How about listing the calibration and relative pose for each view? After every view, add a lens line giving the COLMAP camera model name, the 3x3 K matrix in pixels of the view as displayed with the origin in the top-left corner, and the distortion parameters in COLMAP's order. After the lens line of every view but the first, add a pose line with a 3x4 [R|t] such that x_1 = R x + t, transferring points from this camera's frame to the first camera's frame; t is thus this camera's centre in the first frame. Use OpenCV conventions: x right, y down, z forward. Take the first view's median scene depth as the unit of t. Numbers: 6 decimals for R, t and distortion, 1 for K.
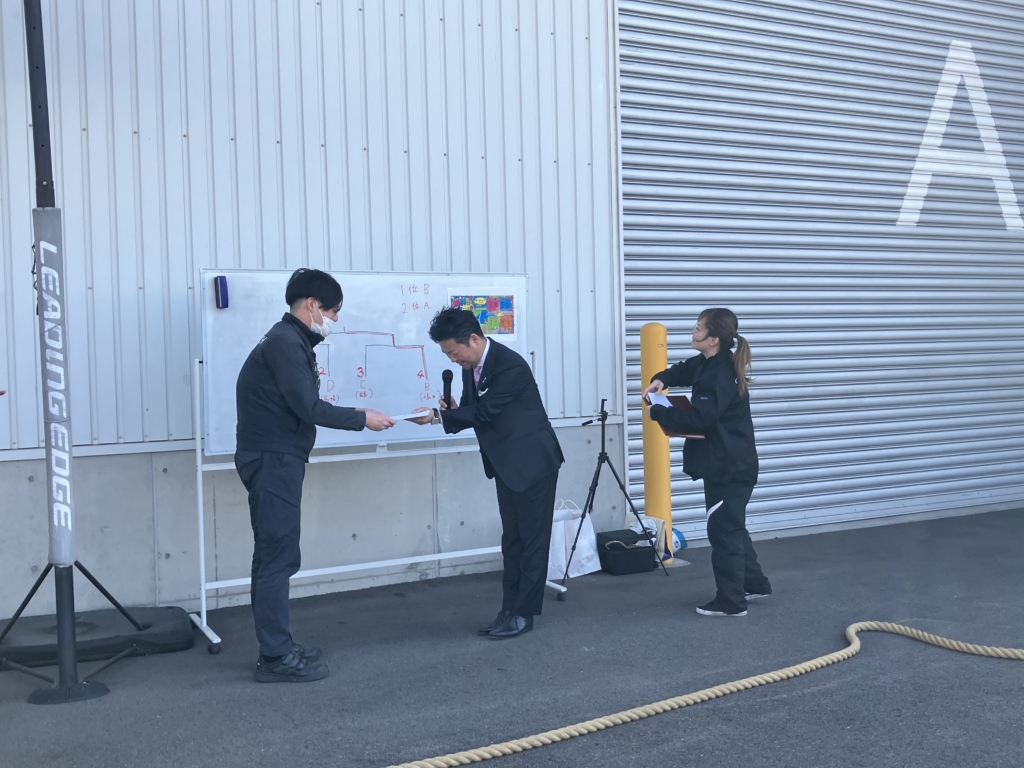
lens RADIAL K [[1140.8, 0, 512.0], [0, 1140.8, 384.0], [0, 0, 1]] dist [0.172096, -0.497525]
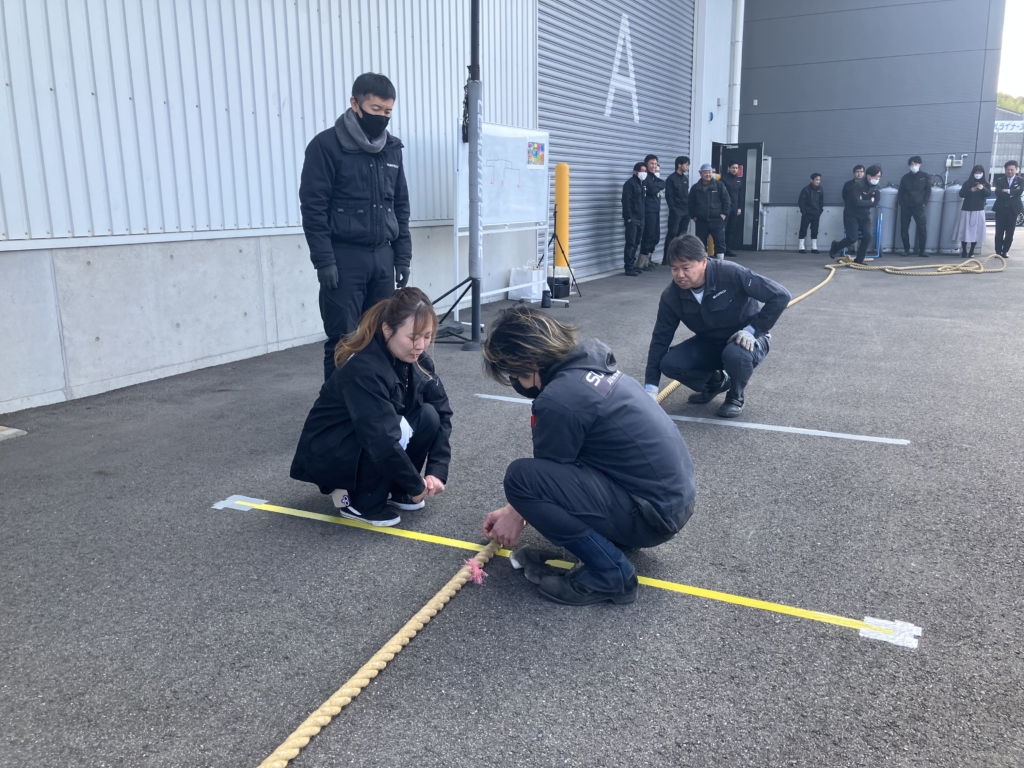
lens RADIAL K [[855.3, 0, 512.0], [0, 855.3, 384.0], [0, 0, 1]] dist [-0.008227, -0.002083]
pose [[0.827155, -0.103668, 0.552330, -1.261314], [0.001756, 0.983310, 0.181929, 0.078826], [-0.561972, -0.149514, 0.813531, -0.207682]]
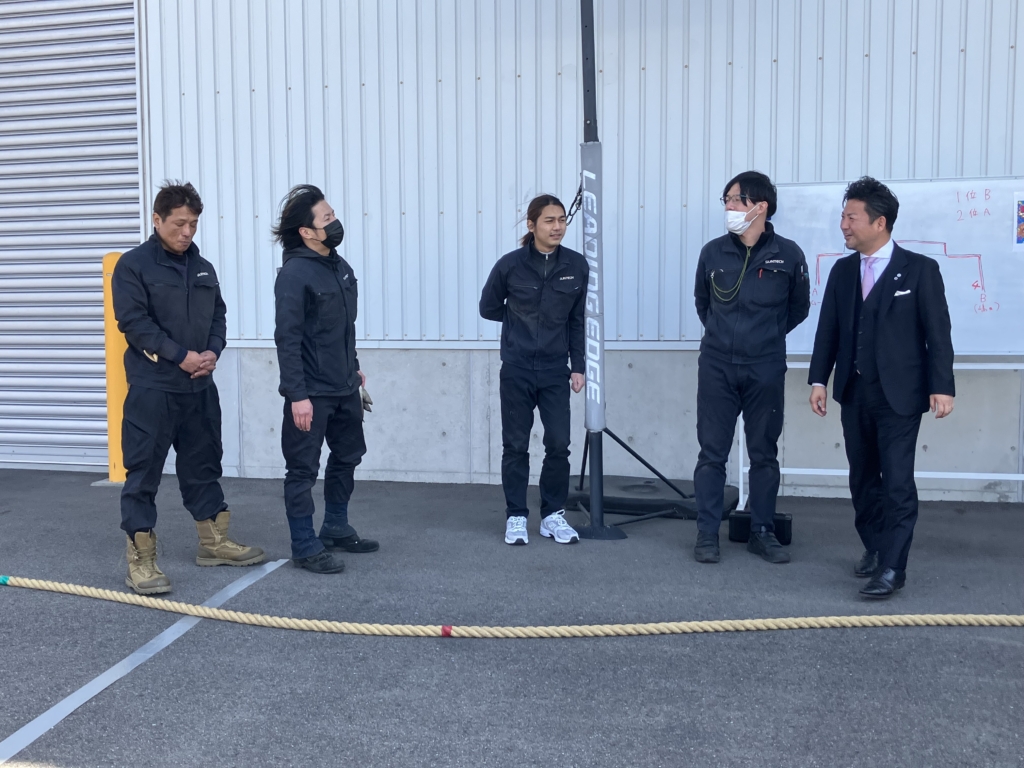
lens RADIAL K [[1140.8, 0, 512.0], [0, 1140.8, 384.0], [0, 0, 1]] dist [0.172096, -0.497525]
pose [[0.742002, 0.074580, -0.666236, 0.368459], [-0.025758, 0.996230, 0.082834, 0.005164], [0.669903, -0.044302, 0.741126, 0.023485]]
